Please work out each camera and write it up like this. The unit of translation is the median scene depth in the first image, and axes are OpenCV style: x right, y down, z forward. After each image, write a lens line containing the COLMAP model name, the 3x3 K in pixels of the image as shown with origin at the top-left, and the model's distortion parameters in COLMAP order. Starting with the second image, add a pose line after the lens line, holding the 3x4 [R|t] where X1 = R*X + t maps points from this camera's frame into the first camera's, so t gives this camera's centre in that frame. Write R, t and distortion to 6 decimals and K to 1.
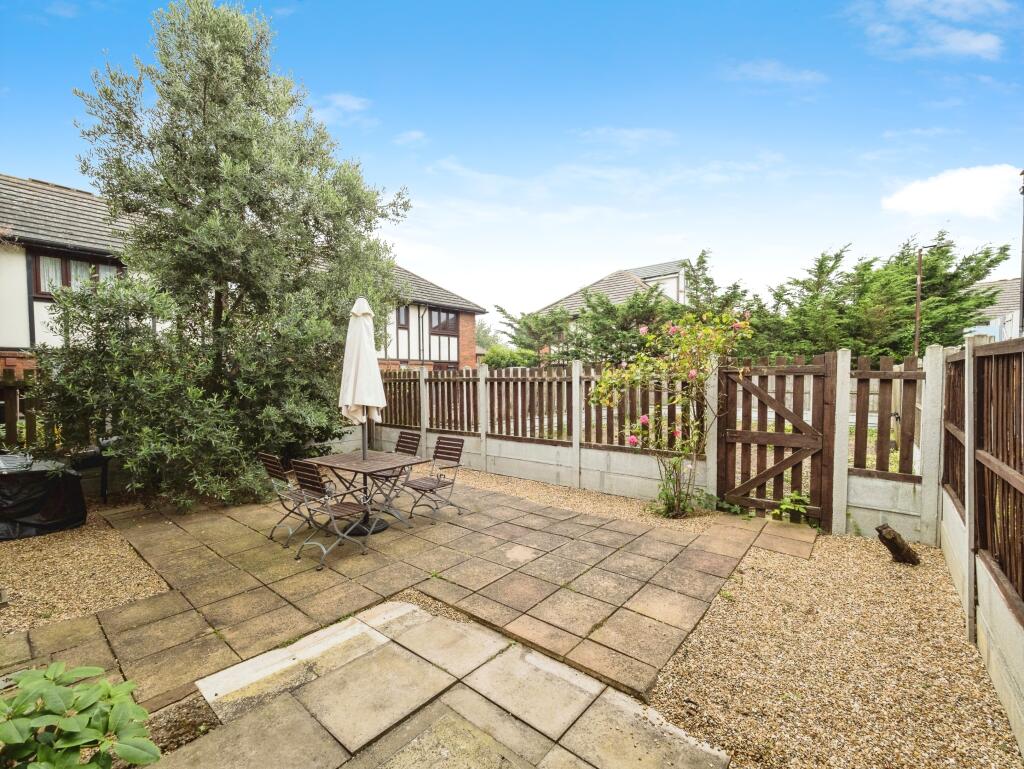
lens RADIAL K [[429.2, 0, 512.6], [0, 429.2, 386.1], [0, 0, 1]] dist [0.000427, -0.000731]
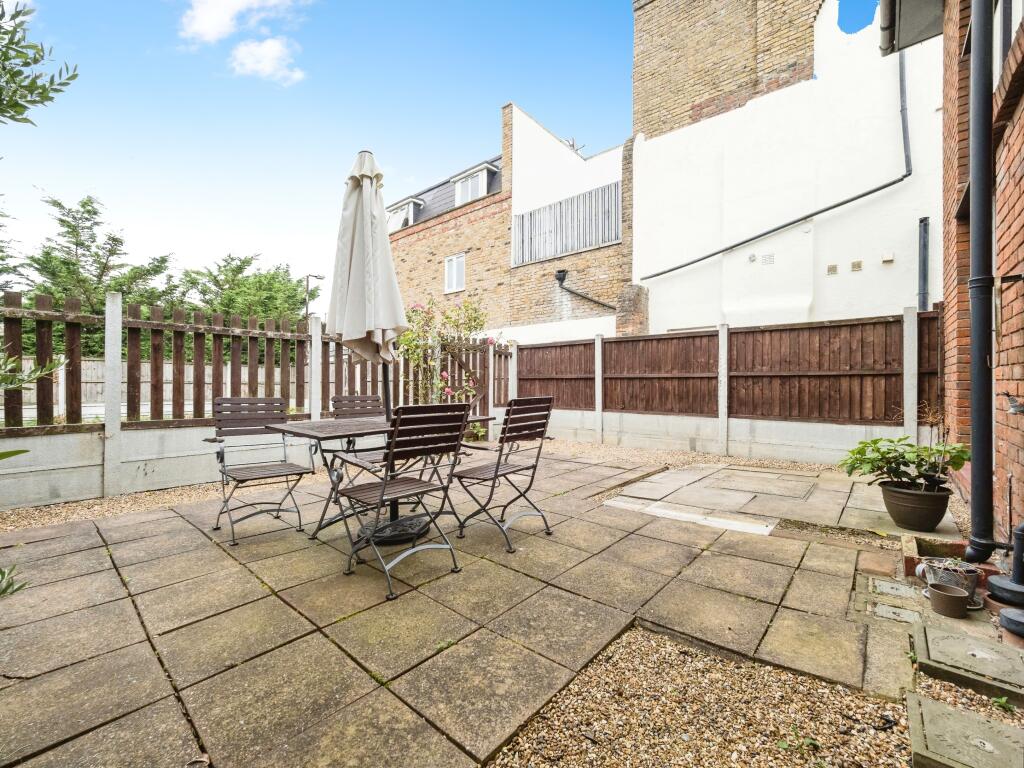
lens RADIAL K [[438.7, 0, 513.6], [0, 438.7, 385.8], [0, 0, 1]] dist [0.002141, 0.002037]
pose [[0.024053, 0.014716, 0.999602, -1.364989], [0.020492, 0.999674, -0.015210, 0.191653], [-0.999501, 0.020850, 0.023743, 1.146958]]
